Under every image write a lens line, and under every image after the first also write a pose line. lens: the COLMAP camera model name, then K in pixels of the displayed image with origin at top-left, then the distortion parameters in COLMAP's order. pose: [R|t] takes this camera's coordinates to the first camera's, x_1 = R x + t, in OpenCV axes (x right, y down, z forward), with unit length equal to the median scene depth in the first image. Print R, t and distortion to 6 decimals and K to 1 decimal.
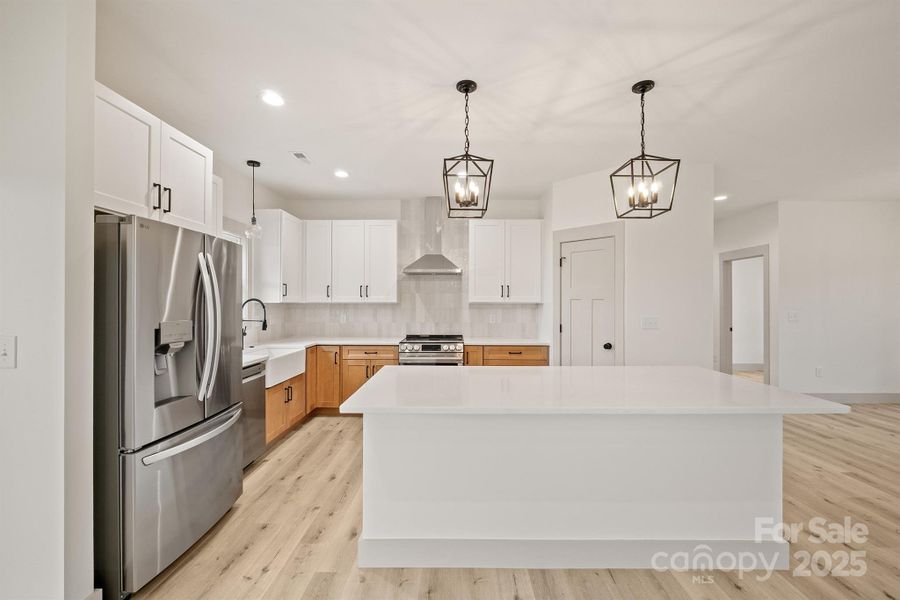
lens RADIAL K [[379.4, 0, 451.1], [0, 379.4, 301.3], [0, 0, 1]] dist [-0.005759, -0.000595]
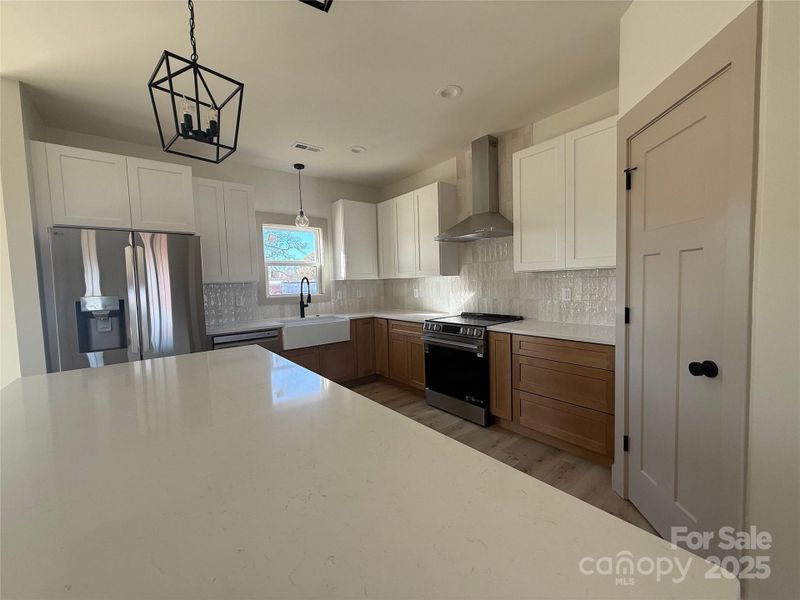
lens RADIAL K [[317.9, 0, 396.6], [0, 317.9, 300.6], [0, 0, 1]] dist [-0.000053, -0.000084]
pose [[0.632880, 0.022578, -0.773921, 0.477759], [0.035153, 0.997706, 0.057854, 0.019013], [0.773451, -0.063821, 0.630635, 0.569483]]
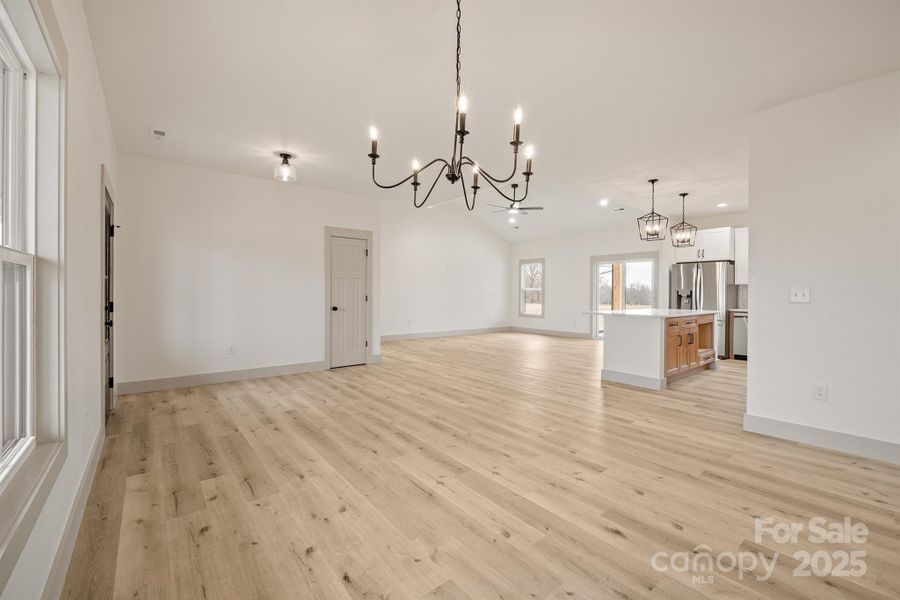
lens RADIAL K [[376.2, 0, 451.7], [0, 376.2, 294.6], [0, 0, 1]] dist [-0.007553, -0.000393]
pose [[-0.765245, -0.001682, -0.643737, 1.776786], [-0.004398, 0.999987, 0.002616, 0.054946], [0.643724, 0.004833, -0.765242, 1.218034]]
